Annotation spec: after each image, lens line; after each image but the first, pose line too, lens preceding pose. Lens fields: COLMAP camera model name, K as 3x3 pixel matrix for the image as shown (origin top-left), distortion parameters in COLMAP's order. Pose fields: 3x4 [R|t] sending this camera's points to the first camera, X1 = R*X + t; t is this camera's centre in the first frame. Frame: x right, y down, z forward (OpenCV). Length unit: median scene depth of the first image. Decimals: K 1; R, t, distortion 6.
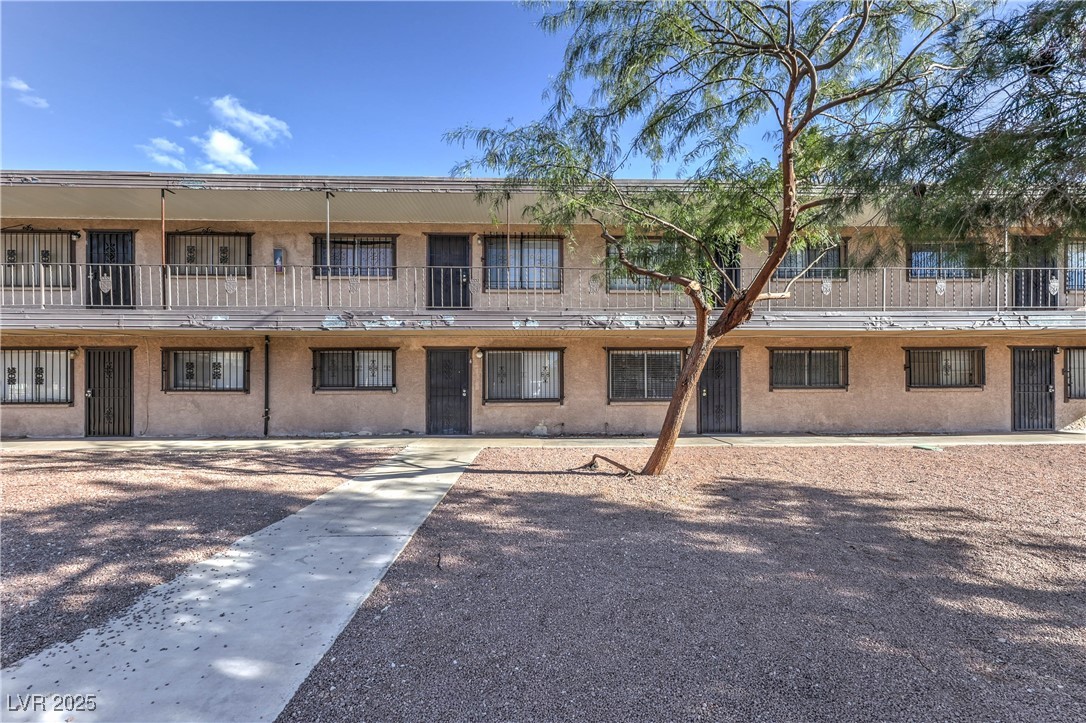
lens RADIAL K [[439.7, 0, 547.4], [0, 439.7, 364.9], [0, 0, 1]] dist [0.003249, 0.000077]
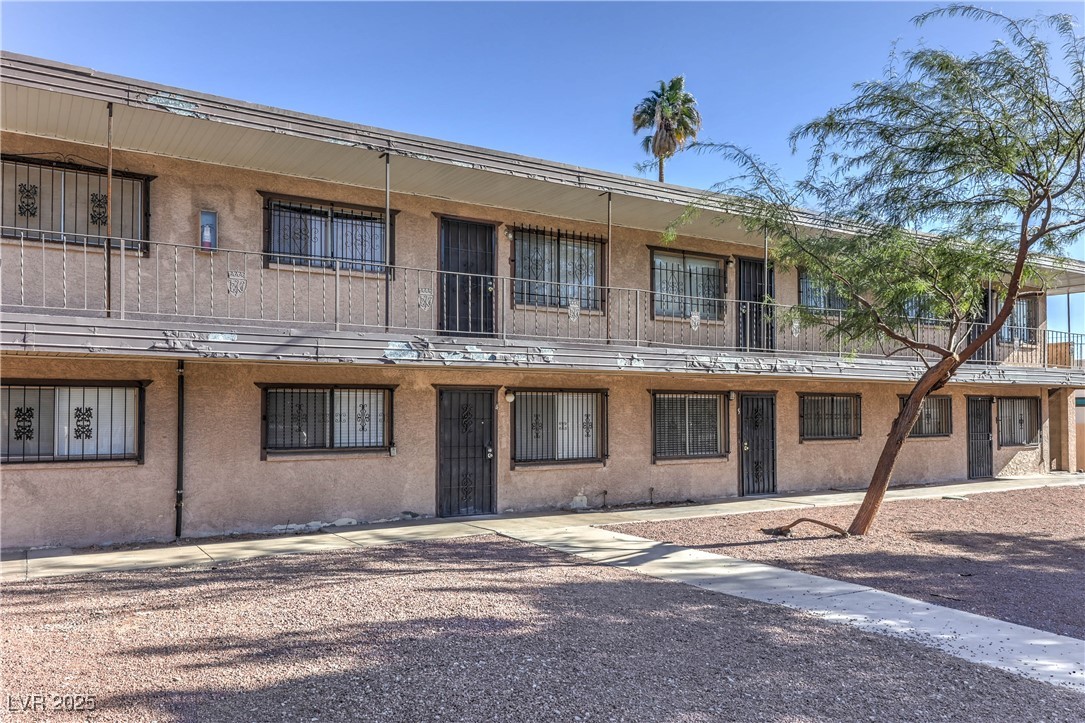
lens RADIAL K [[813.2, 0, 519.1], [0, 813.2, 363.8], [0, 0, 1]] dist [0.029825, -0.000151]
pose [[0.869852, 0.030817, 0.492349, -0.773401], [-0.015984, 0.999284, -0.034306, -0.032682], [-0.493054, 0.021971, 0.869721, -0.129291]]
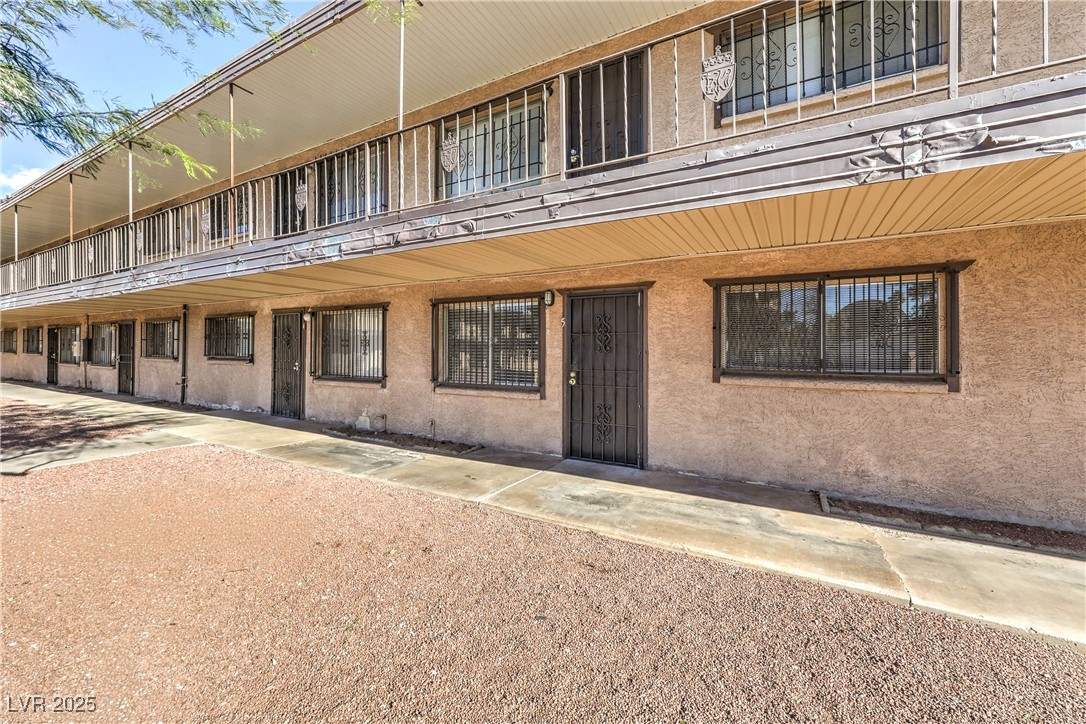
lens RADIAL K [[431.7, 0, 540.5], [0, 431.7, 337.3], [0, 0, 1]] dist [0.002134, 0.000083]
pose [[0.863169, -0.006667, -0.504871, 0.574126], [0.008684, 0.999961, 0.001642, 0.014446], [0.504841, -0.005802, 0.863193, 0.549073]]
